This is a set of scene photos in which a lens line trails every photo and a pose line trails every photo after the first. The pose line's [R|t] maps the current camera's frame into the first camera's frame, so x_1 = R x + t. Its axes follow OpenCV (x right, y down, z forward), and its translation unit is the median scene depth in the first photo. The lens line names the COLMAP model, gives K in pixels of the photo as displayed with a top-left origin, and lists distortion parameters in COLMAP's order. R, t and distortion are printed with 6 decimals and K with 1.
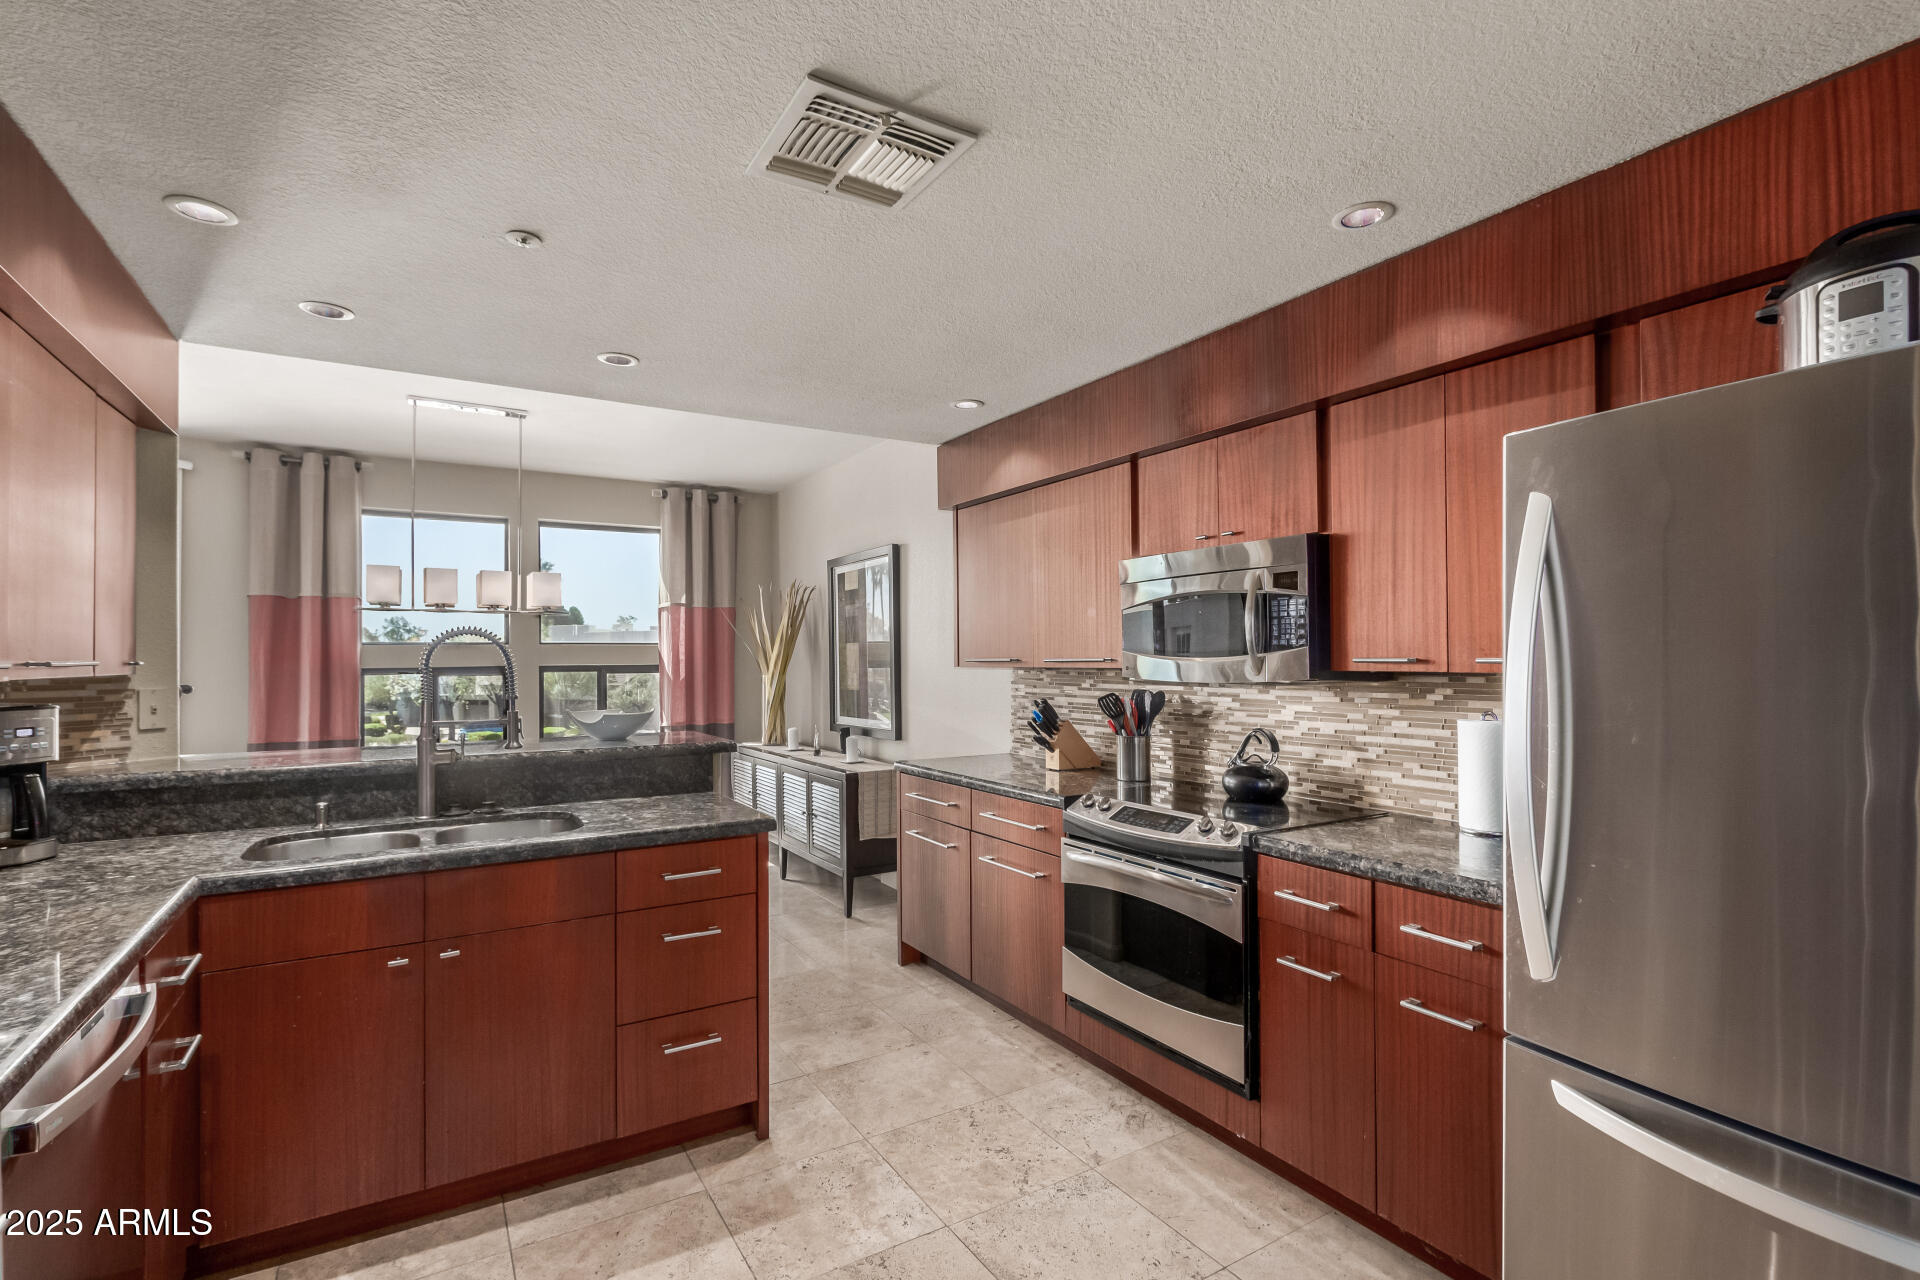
lens RADIAL K [[896.9, 0, 958.3], [0, 896.9, 644.1], [0, 0, 1]] dist [0.001688, 0.000552]
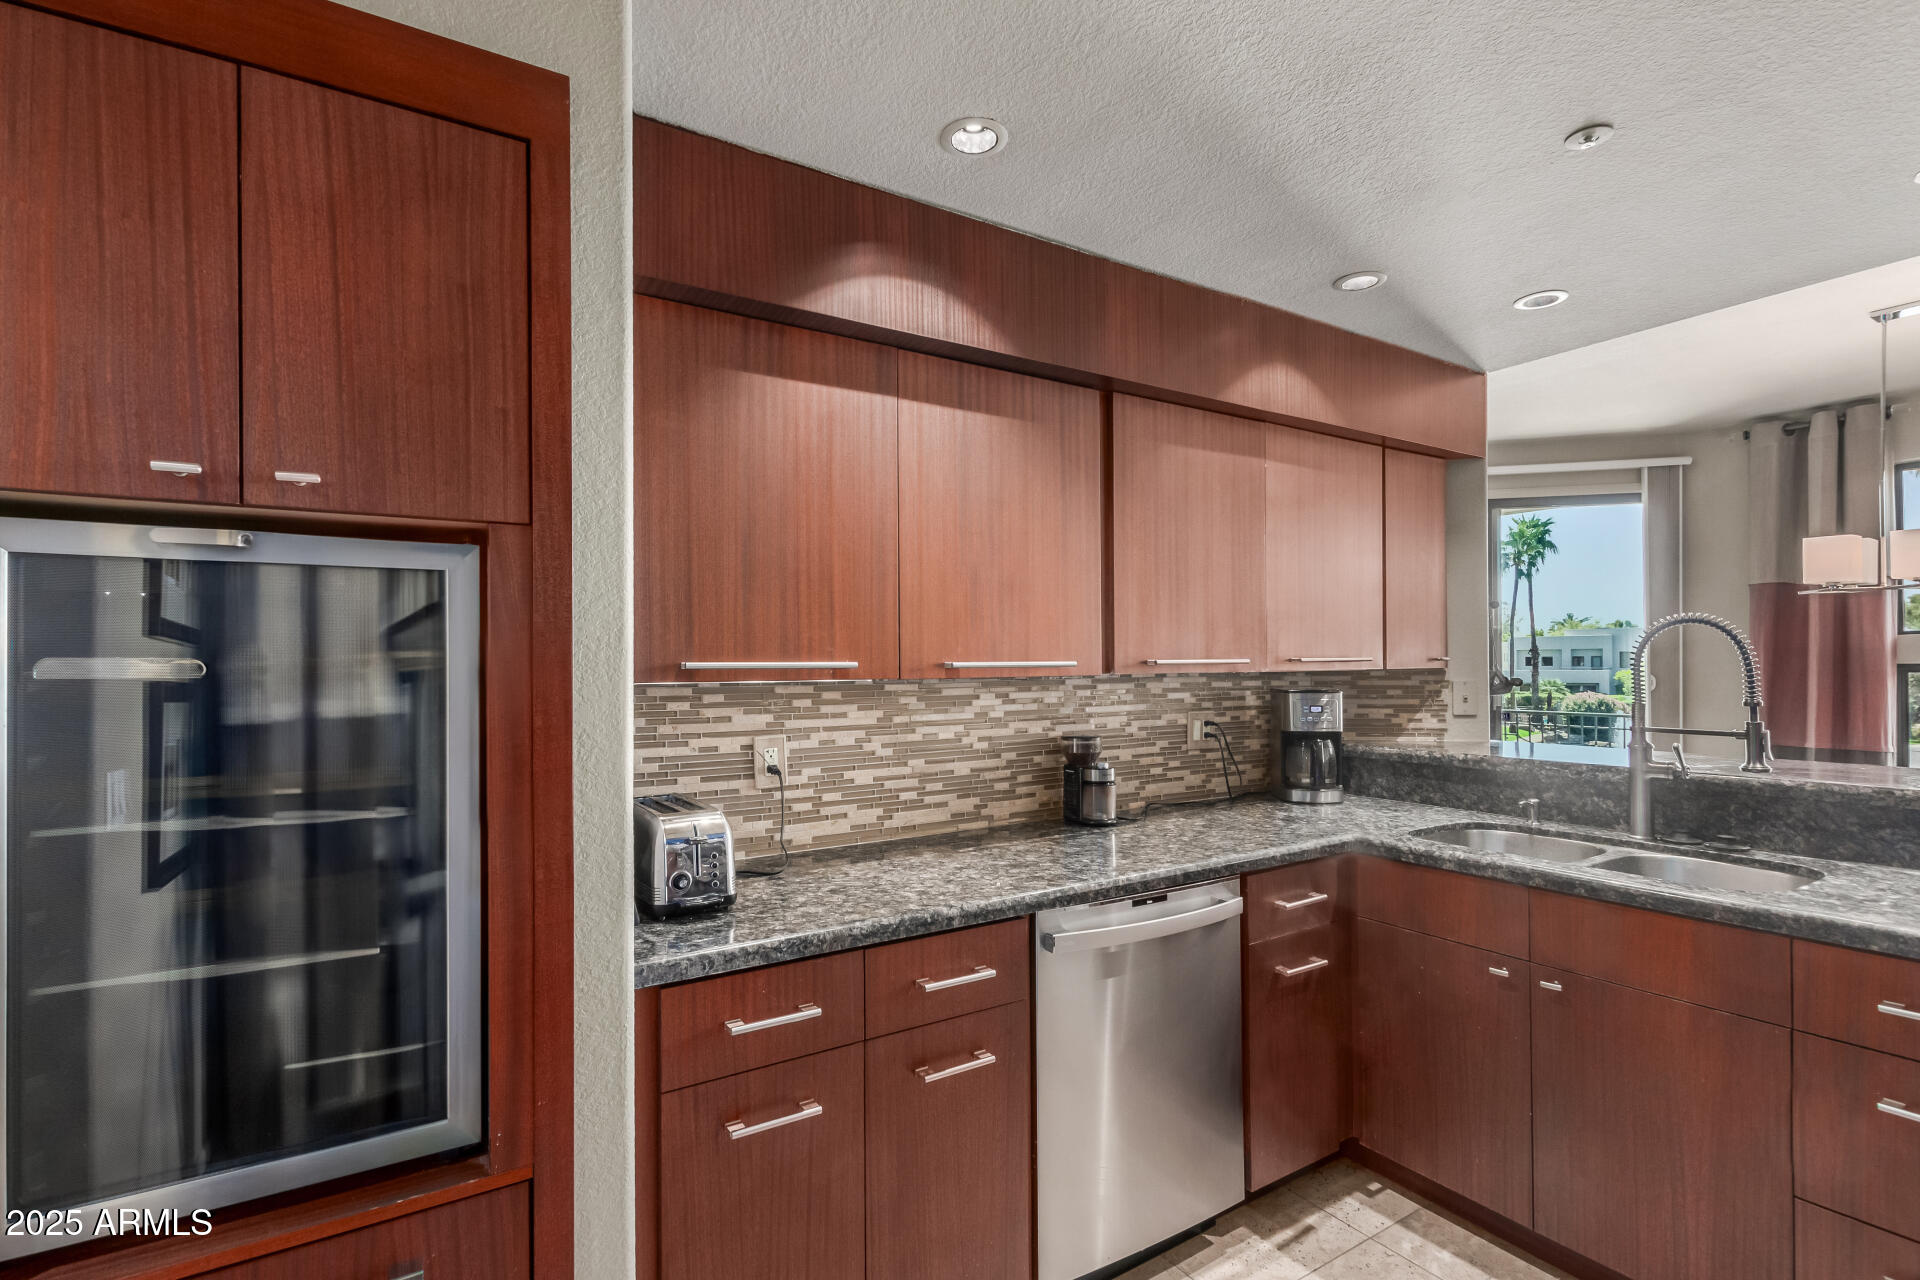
lens RADIAL K [[896.9, 0, 955.1], [0, 896.9, 652.1], [0, 0, 1]] dist [0.001688, 0.000552]
pose [[-0.000834, -0.008093, -0.999967, 0.279864], [0.022954, 0.999704, -0.008110, 0.007371], [0.999736, -0.022960, -0.000648, 0.357562]]
